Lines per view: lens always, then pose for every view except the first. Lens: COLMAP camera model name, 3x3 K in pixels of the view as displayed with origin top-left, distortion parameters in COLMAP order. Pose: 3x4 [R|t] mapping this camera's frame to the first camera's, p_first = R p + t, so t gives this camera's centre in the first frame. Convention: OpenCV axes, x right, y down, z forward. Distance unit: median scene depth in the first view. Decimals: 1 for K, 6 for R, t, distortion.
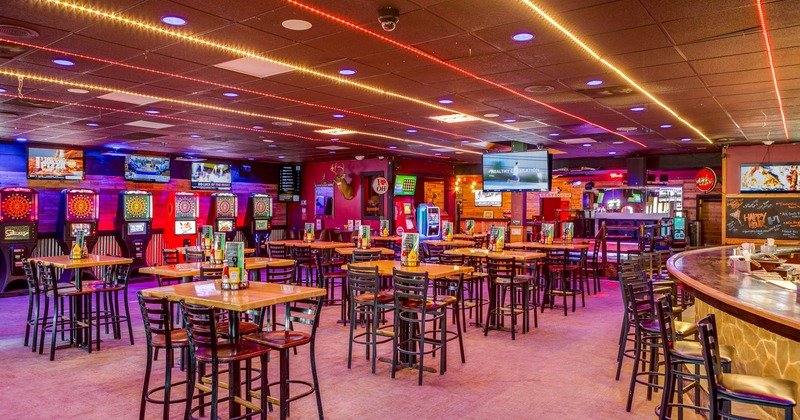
lens RADIAL K [[544.5, 0, 400.2], [0, 544.5, 220.3], [0, 0, 1]] dist [0.000006, -0.000049]
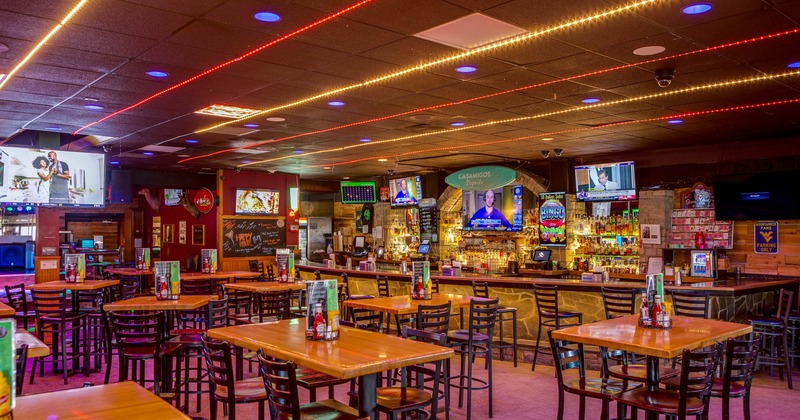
lens RADIAL K [[616.5, 0, 400.0], [0, 616.5, 210.0], [0, 0, 1]] dist [-0.000034, -0.000207]
pose [[0.217053, 0.024082, 0.975863, -0.495512], [0.024513, 0.999246, -0.030111, -0.015081], [-0.975852, 0.030457, 0.216299, 0.435276]]
